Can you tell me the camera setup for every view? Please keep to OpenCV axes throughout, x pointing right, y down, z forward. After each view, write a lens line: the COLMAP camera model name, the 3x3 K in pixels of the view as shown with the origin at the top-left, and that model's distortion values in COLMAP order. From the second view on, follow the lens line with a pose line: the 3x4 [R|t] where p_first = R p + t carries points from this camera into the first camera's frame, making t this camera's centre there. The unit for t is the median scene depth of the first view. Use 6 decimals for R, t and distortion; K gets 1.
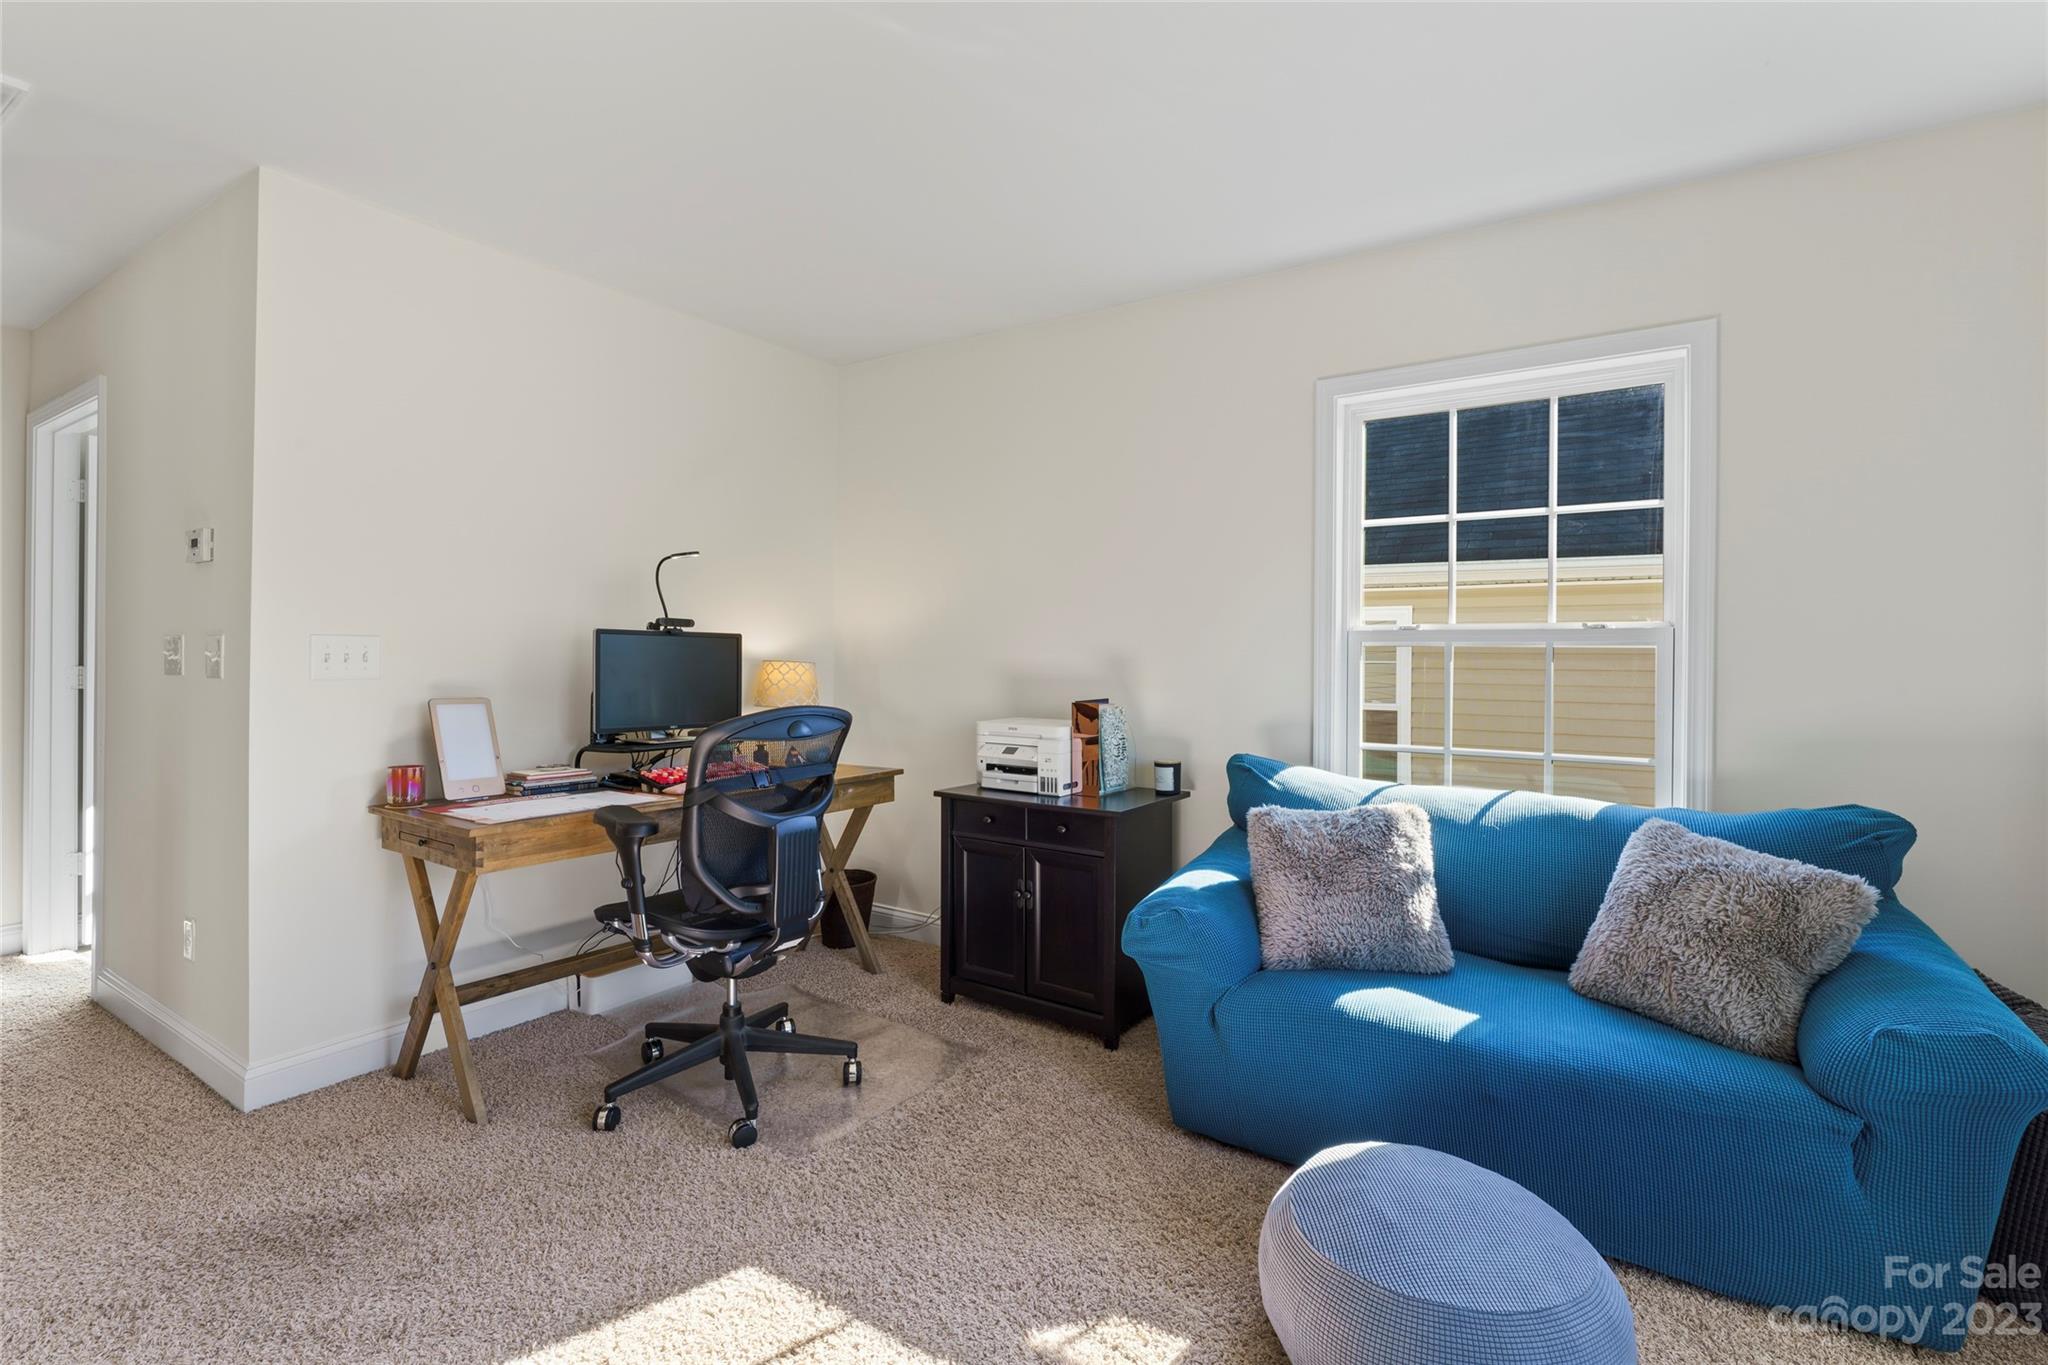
lens RADIAL K [[932.9, 0, 1013.5], [0, 932.9, 665.2], [0, 0, 1]] dist [-0.002089, 0.001345]
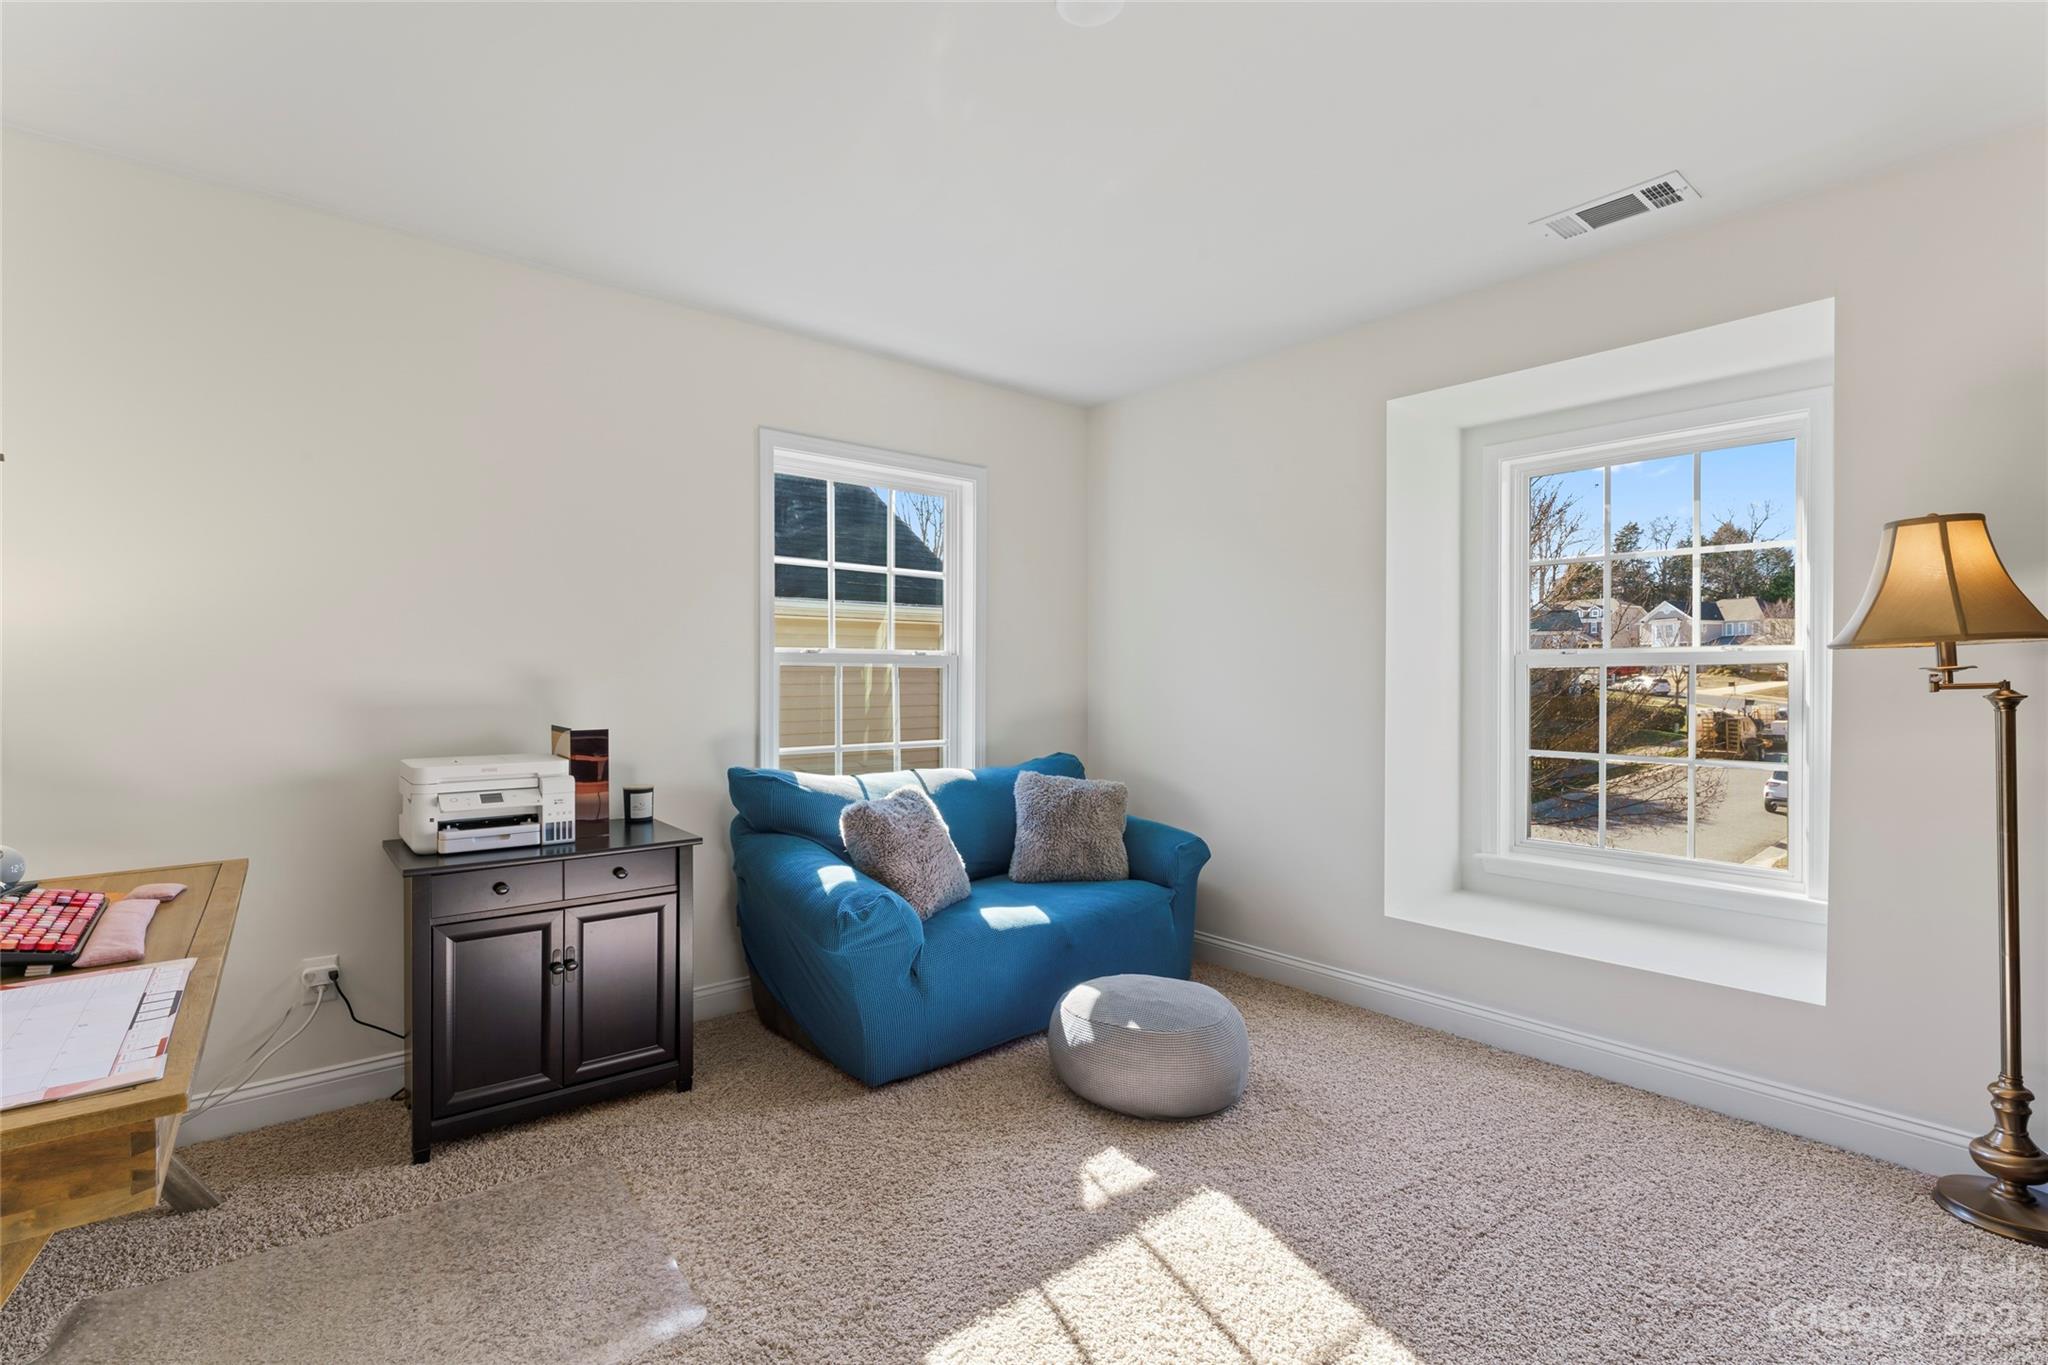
lens RADIAL K [[932.9, 0, 1004.8], [0, 932.9, 675.9], [0, 0, 1]] dist [-0.002089, 0.001345]
pose [[0.298037, -0.007622, 0.954524, -0.679163], [0.009584, 0.999942, 0.004992, -0.011360], [-0.954506, 0.007661, 0.298093, 0.393554]]
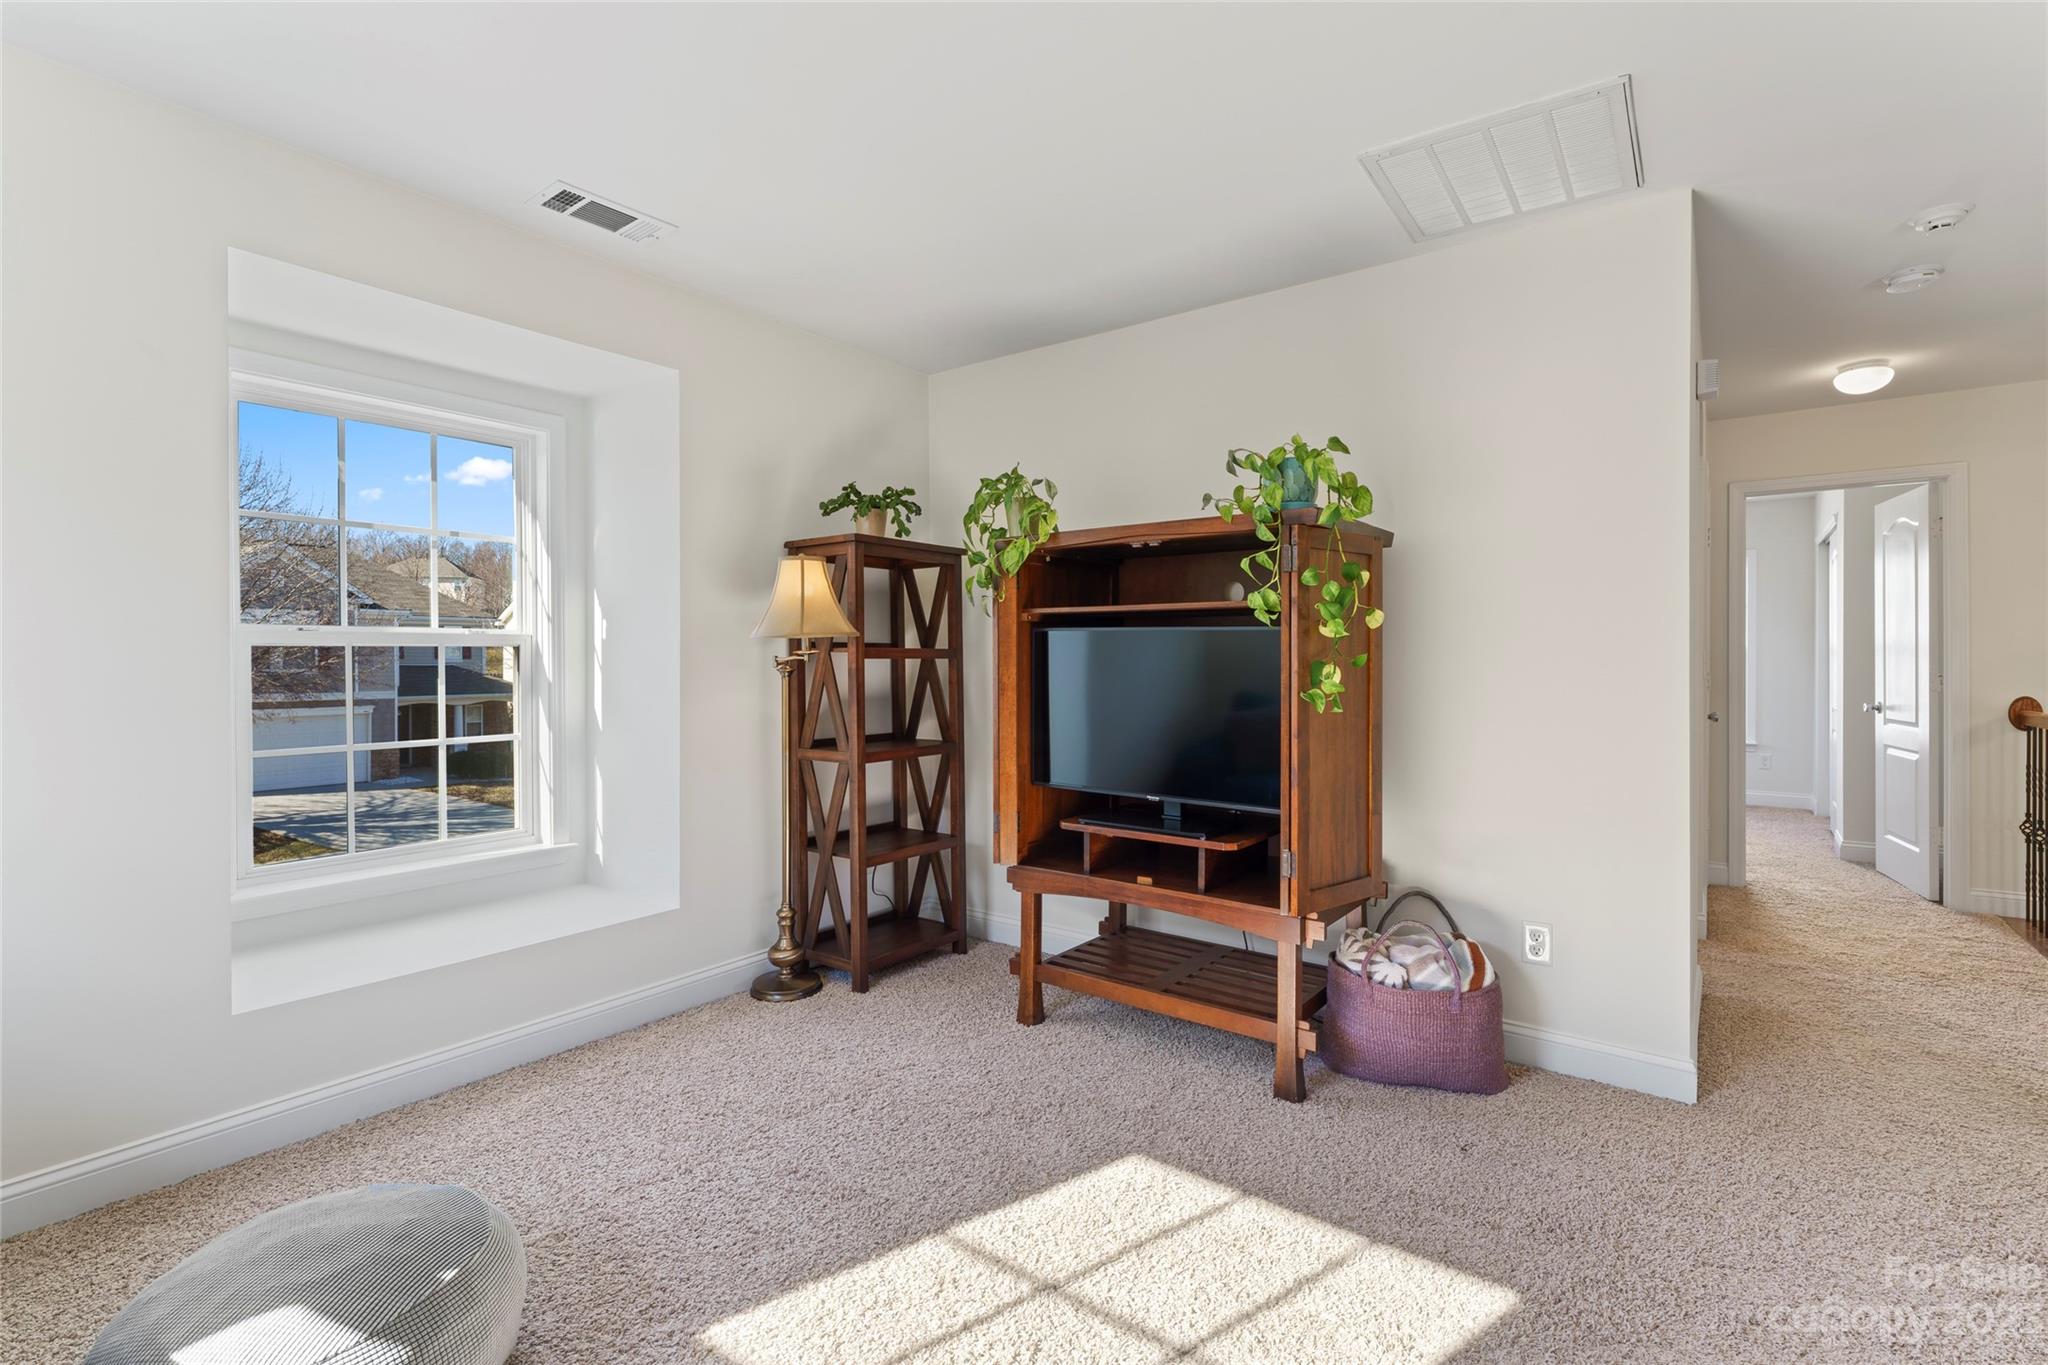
lens RADIAL K [[932.9, 0, 1019.9], [0, 932.9, 664.5], [0, 0, 1]] dist [-0.002089, 0.001345]
pose [[-0.998101, -0.008362, 0.061031, -0.145305], [-0.007592, 0.999889, 0.012826, -0.008019], [-0.061131, 0.012338, -0.998053, 0.998691]]
